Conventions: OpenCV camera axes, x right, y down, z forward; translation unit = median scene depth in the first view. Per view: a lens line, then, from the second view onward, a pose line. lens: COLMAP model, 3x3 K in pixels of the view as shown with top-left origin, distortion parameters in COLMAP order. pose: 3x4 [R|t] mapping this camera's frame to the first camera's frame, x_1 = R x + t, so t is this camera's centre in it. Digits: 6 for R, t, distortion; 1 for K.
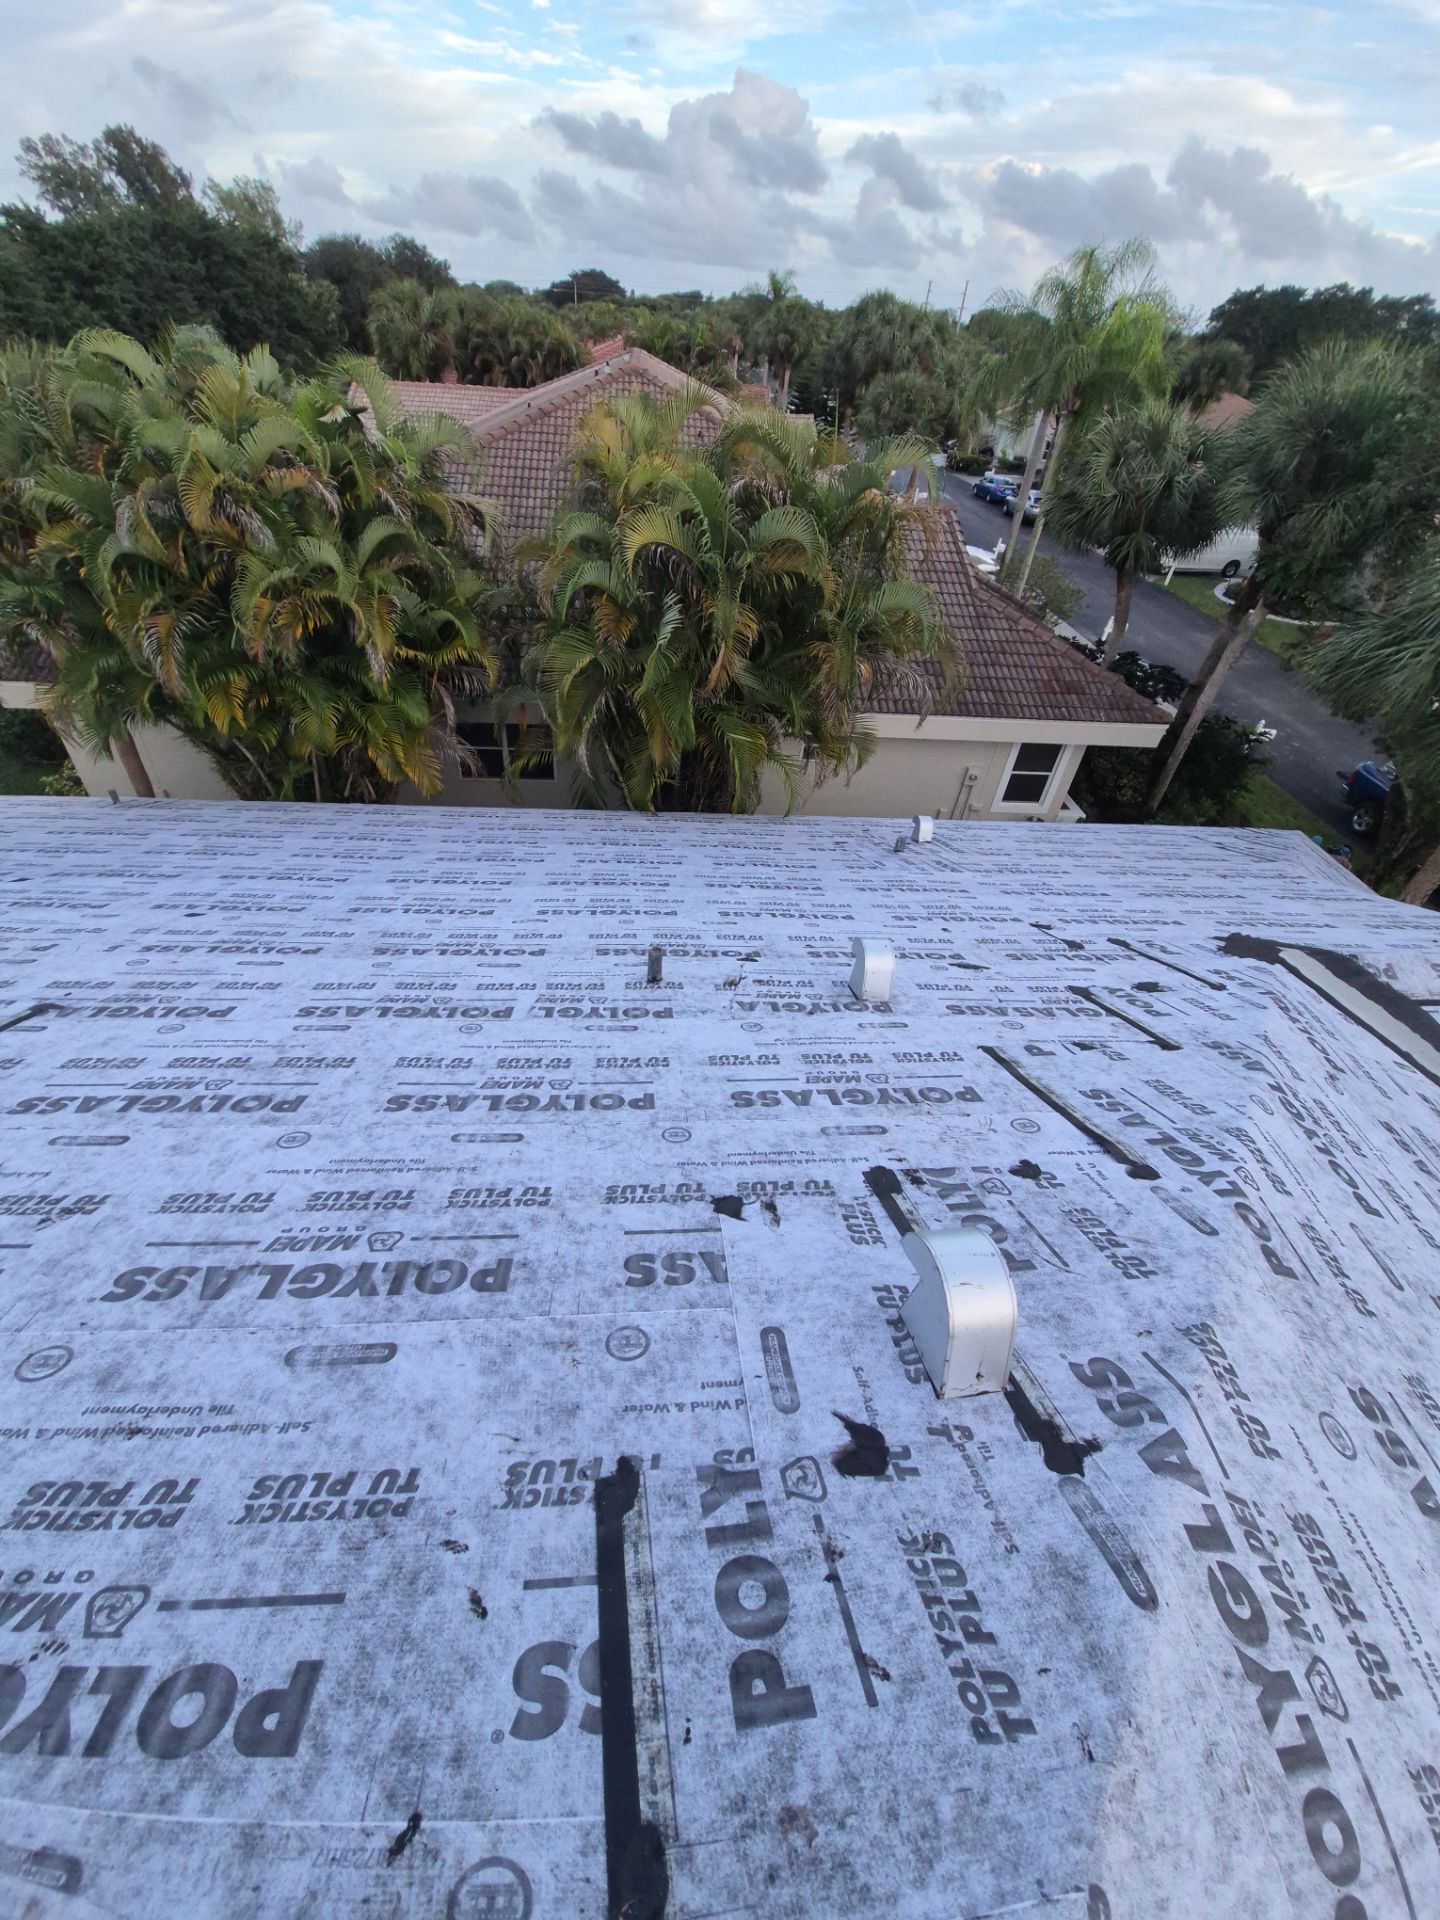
lens RADIAL K [[755.5, 0, 691.2], [0, 755.5, 939.5], [0, 0, 1]] dist [-0.001457, -0.009872]
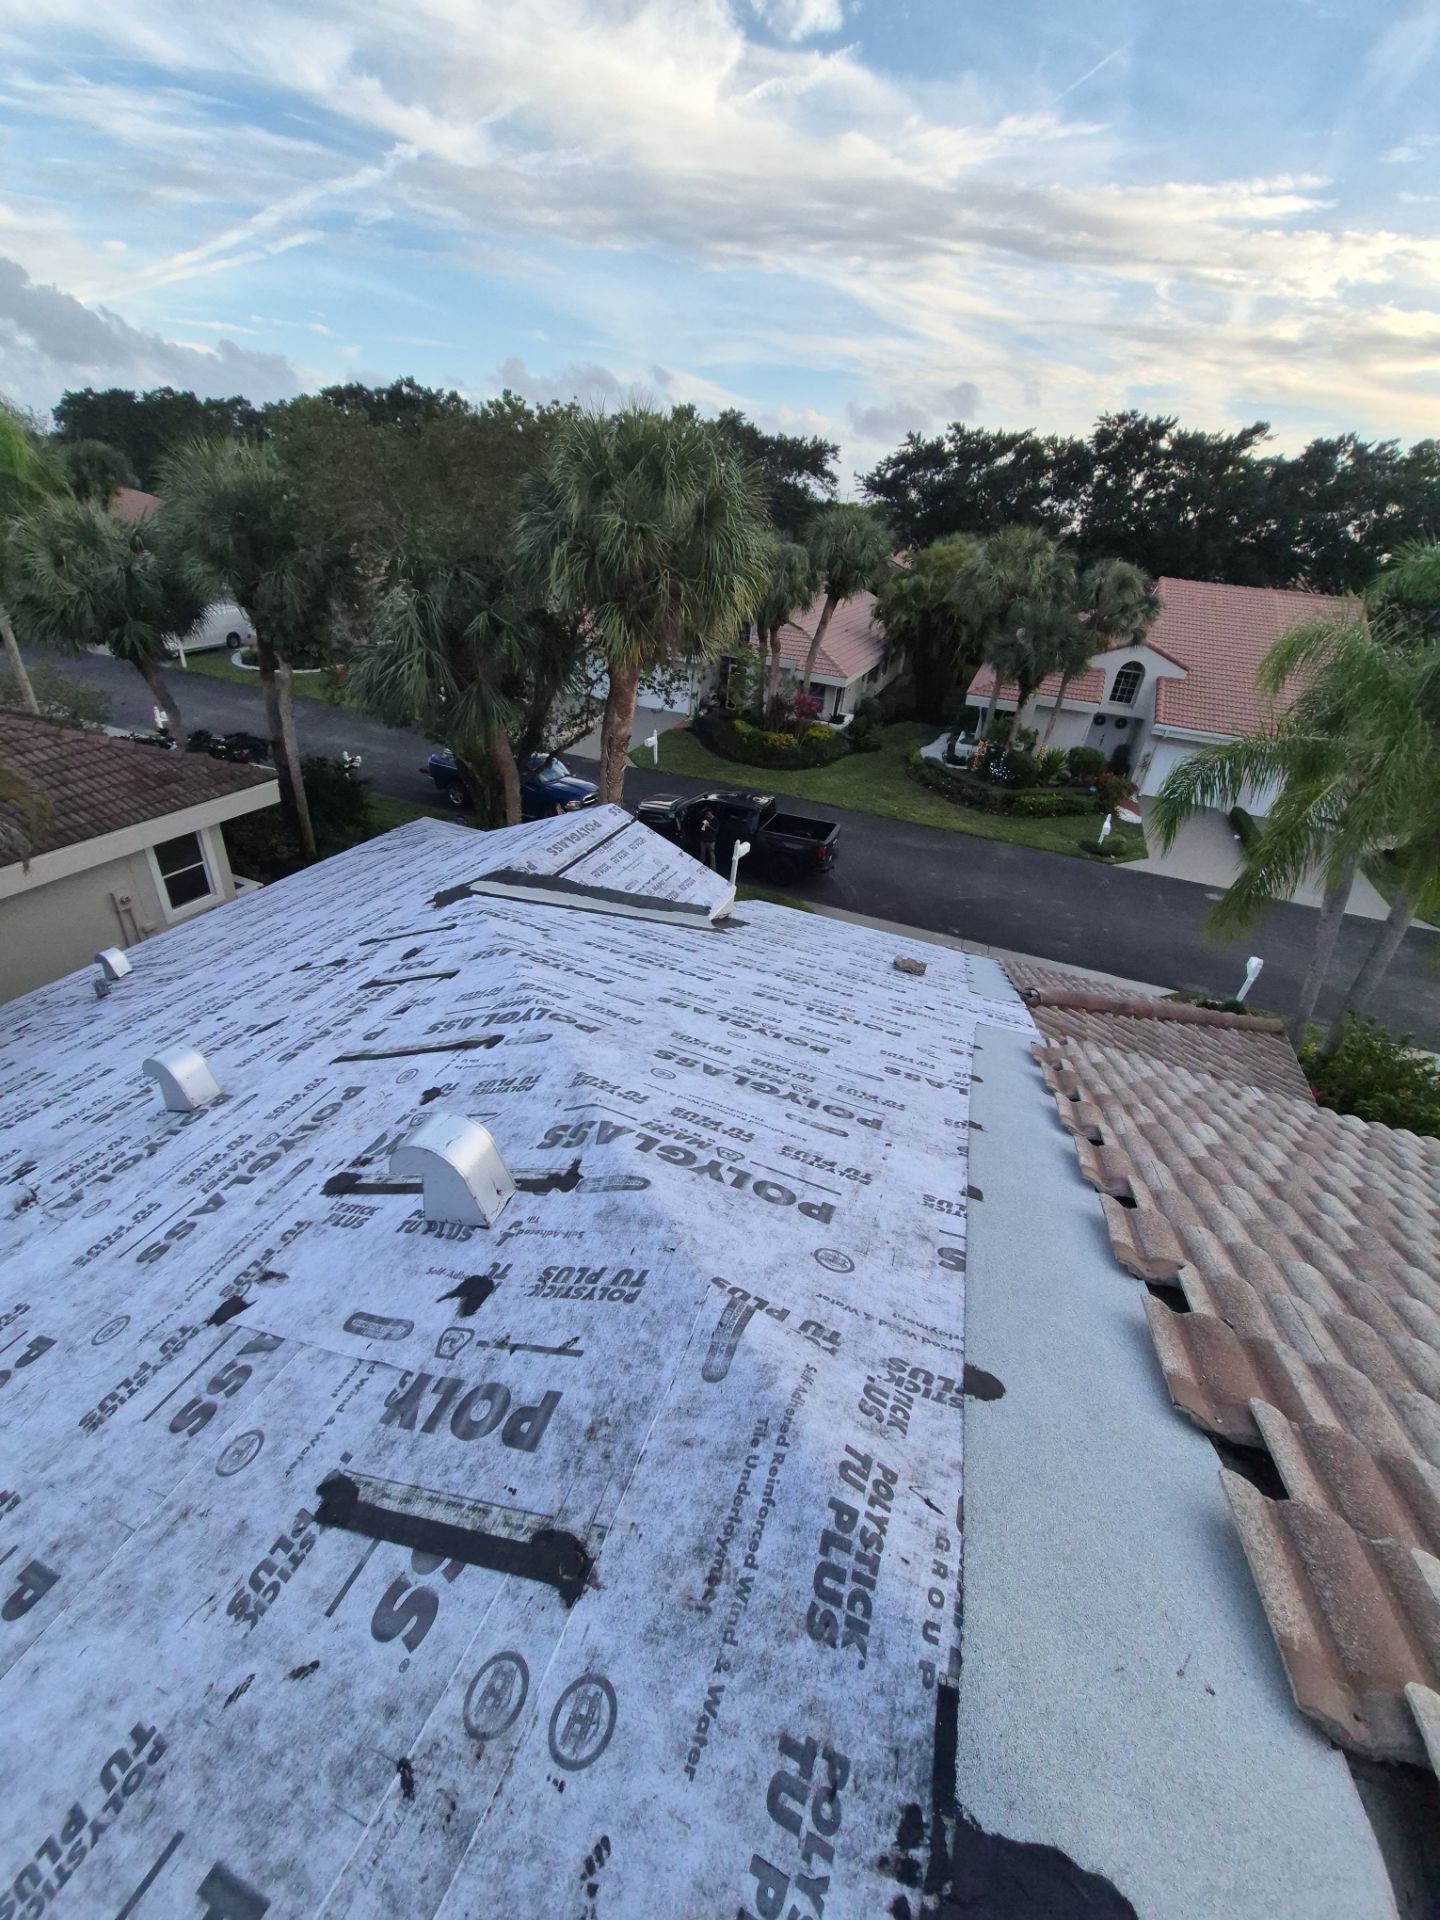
lens RADIAL K [[755.5, 0, 691.2], [0, 755.5, 939.5], [0, 0, 1]] dist [-0.001457, -0.009872]
pose [[0.451020, -0.469605, 0.758981, -0.111278], [0.534701, 0.823055, 0.191506, 0.060710], [-0.714615, 0.319455, 0.622313, -0.087252]]
